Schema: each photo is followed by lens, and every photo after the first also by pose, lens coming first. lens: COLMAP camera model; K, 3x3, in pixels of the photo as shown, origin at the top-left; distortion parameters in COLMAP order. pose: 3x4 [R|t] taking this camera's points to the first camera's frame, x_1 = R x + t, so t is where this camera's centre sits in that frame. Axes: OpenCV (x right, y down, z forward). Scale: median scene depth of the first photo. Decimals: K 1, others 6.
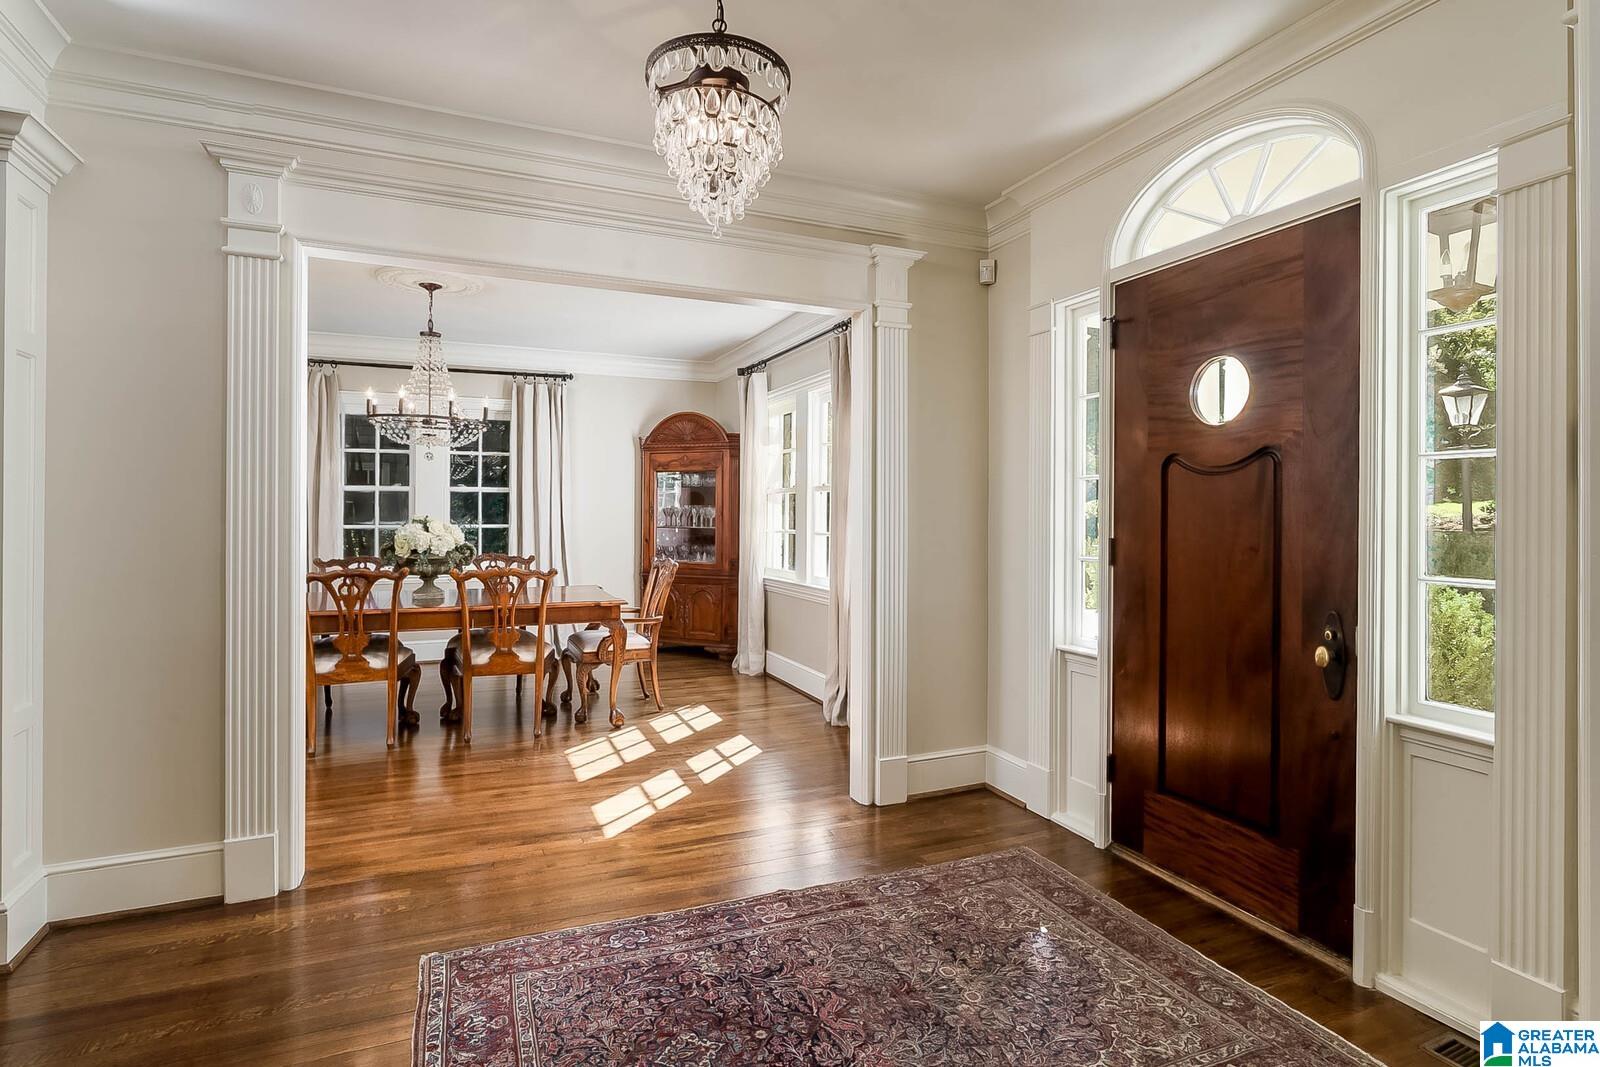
lens RADIAL K [[821.2, 0, 801.6], [0, 821.2, 503.4], [0, 0, 1]] dist [-0.002121, -0.000230]
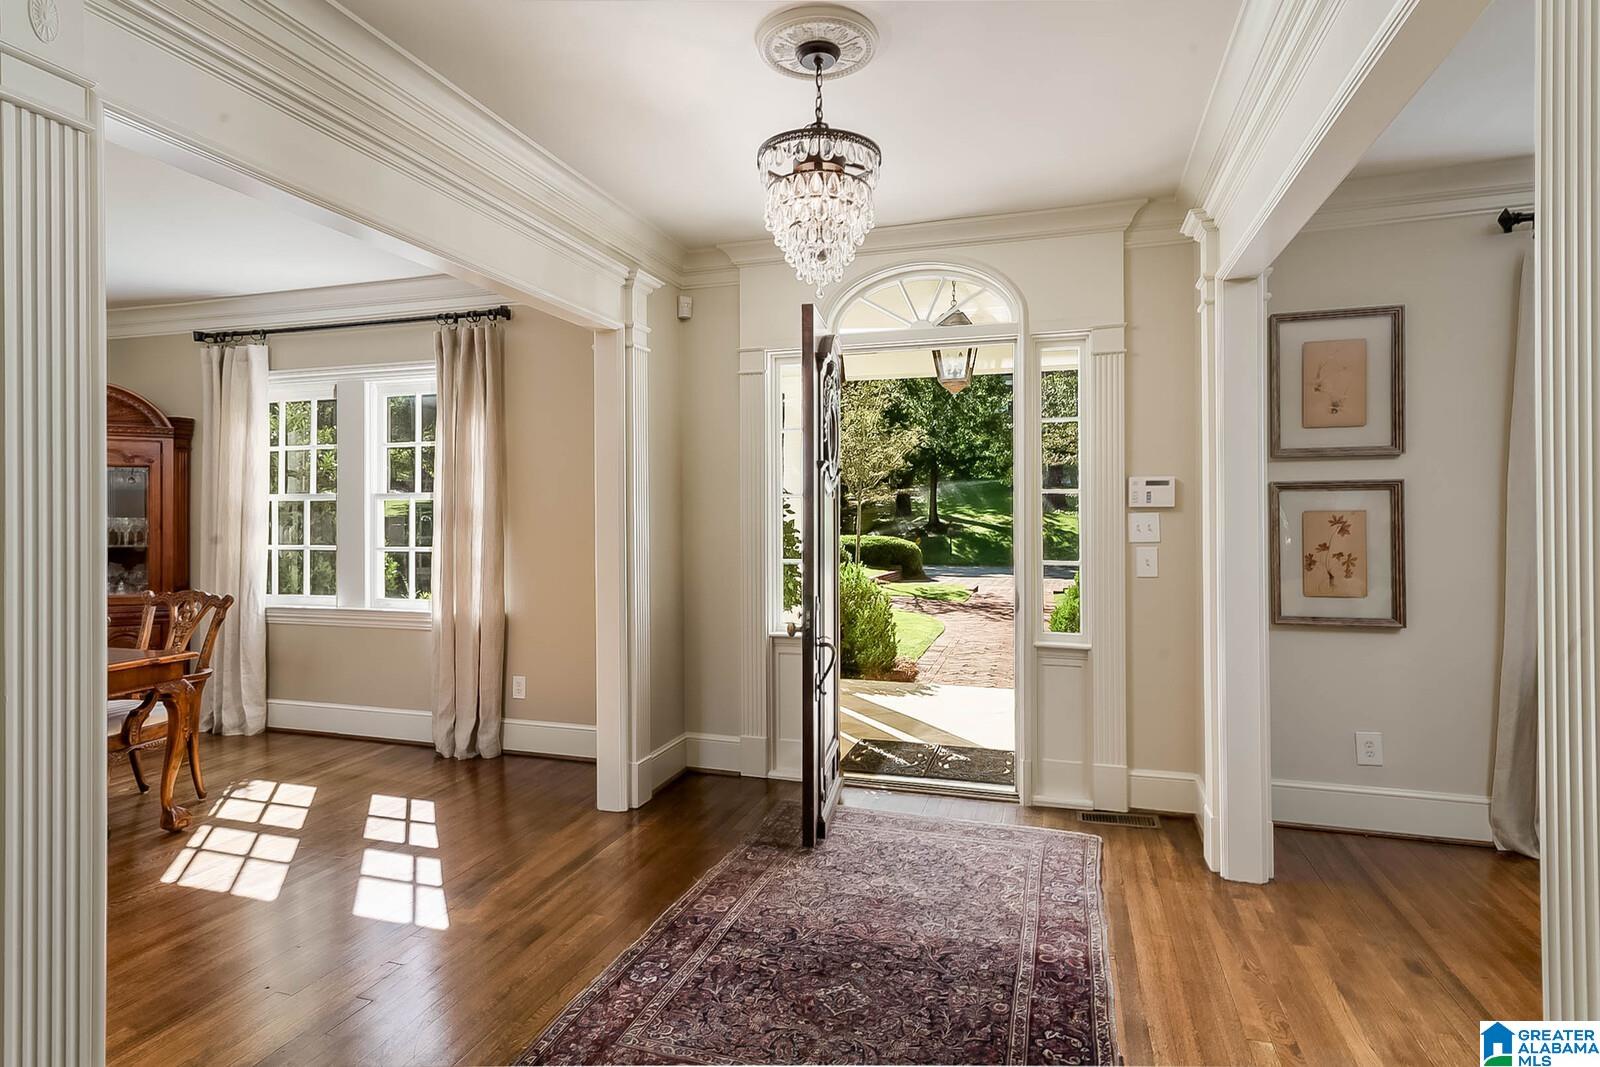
lens RADIAL K [[866.1, 0, 797.0], [0, 866.1, 511.1], [0, 0, 1]] dist [0.028566, 0.000412]
pose [[0.644686, -0.007513, 0.764411, -0.355213], [-0.001753, 0.999935, 0.011306, -0.012818], [-0.764446, -0.008629, 0.644630, 0.078308]]
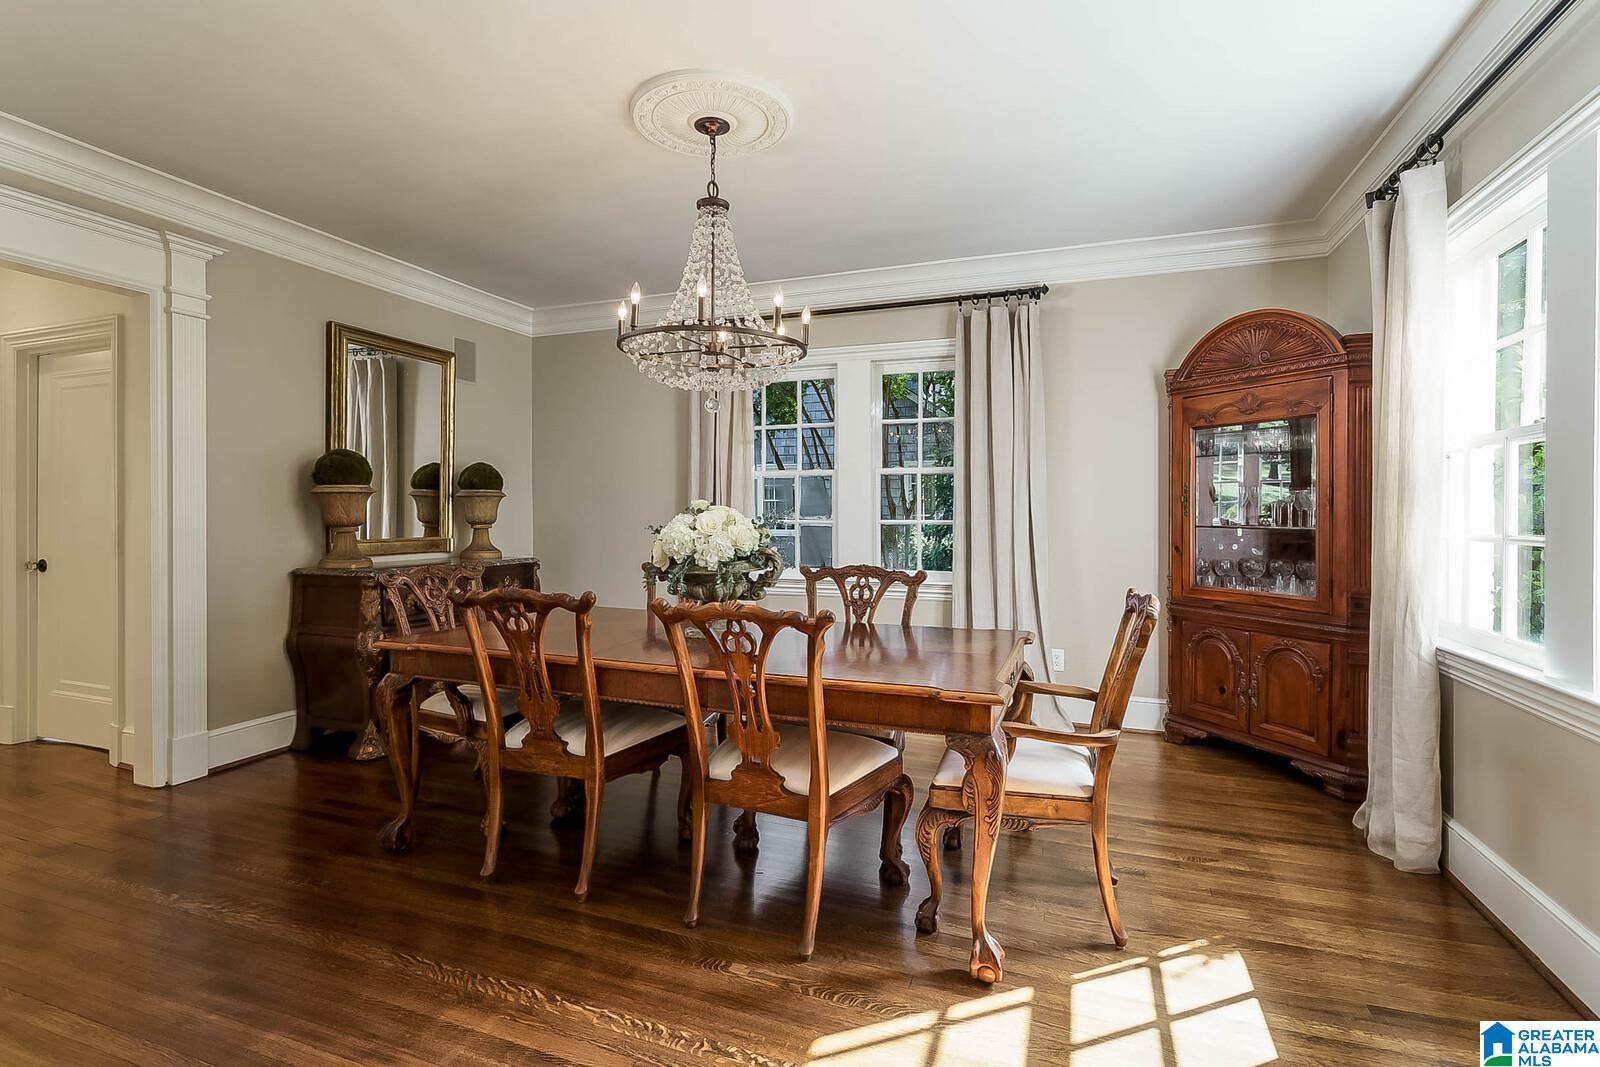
lens RADIAL K [[758.6, 0, 796.4], [0, 758.6, 513.6], [0, 0, 1]] dist [-0.000215, -0.000109]
pose [[0.719828, -0.002852, -0.694146, -0.012336], [0.010581, 0.999920, 0.006863, 0.015555], [0.694071, -0.012285, 0.719801, 0.493234]]
